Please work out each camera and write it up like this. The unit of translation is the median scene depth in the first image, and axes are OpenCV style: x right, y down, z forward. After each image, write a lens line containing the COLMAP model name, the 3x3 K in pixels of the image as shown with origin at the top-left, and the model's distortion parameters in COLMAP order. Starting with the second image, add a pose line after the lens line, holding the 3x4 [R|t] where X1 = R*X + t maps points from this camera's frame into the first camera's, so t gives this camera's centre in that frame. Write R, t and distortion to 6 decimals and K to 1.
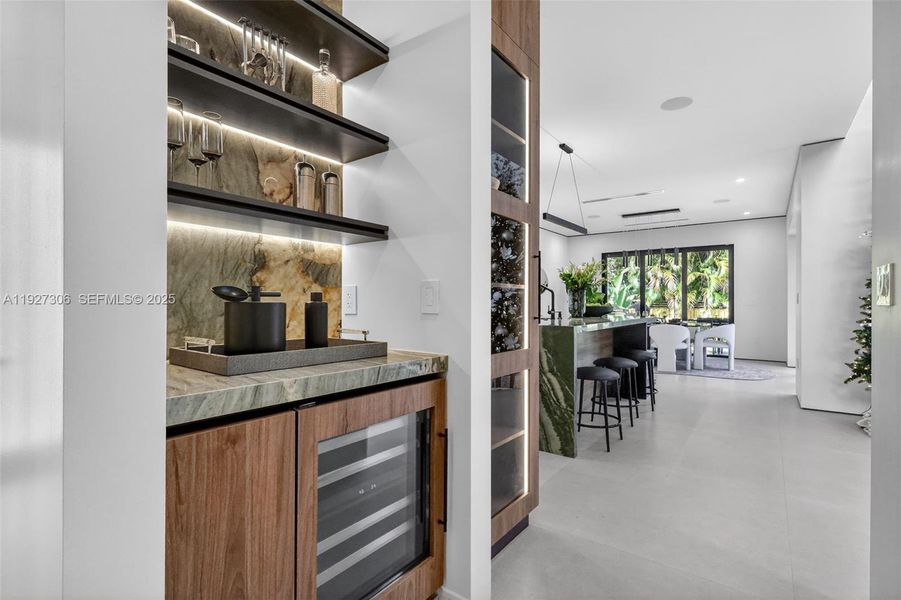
lens RADIAL K [[417.2, 0, 451.9], [0, 417.2, 302.4], [0, 0, 1]] dist [0.000564, 0.000217]
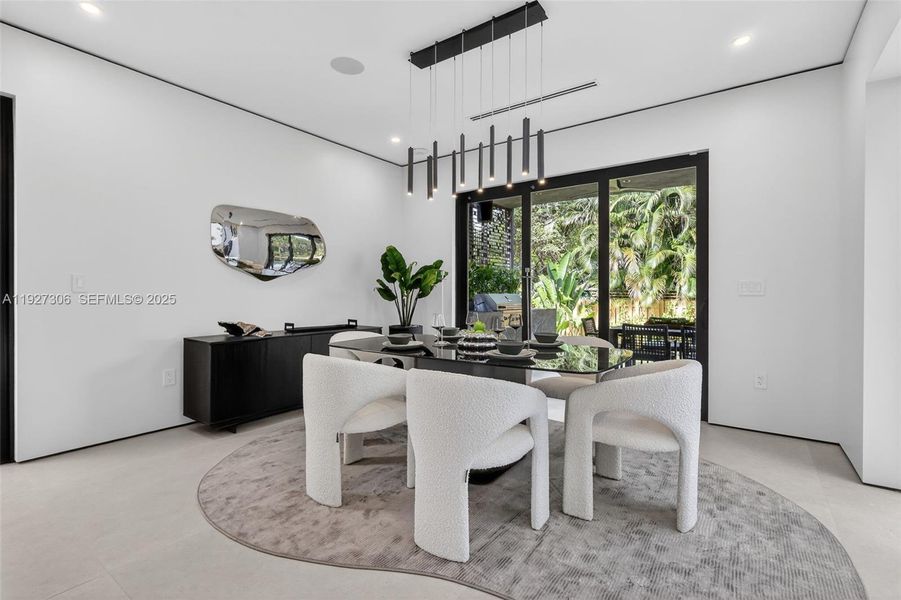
lens RADIAL K [[417.2, 0, 449.3], [0, 417.2, 296.6], [0, 0, 1]] dist [0.000564, 0.000217]
pose [[0.999831, -0.000806, 0.018363, 0.187580], [0.000650, 0.999964, 0.008498, 0.003247], [-0.018369, -0.008485, 0.999795, 0.268352]]
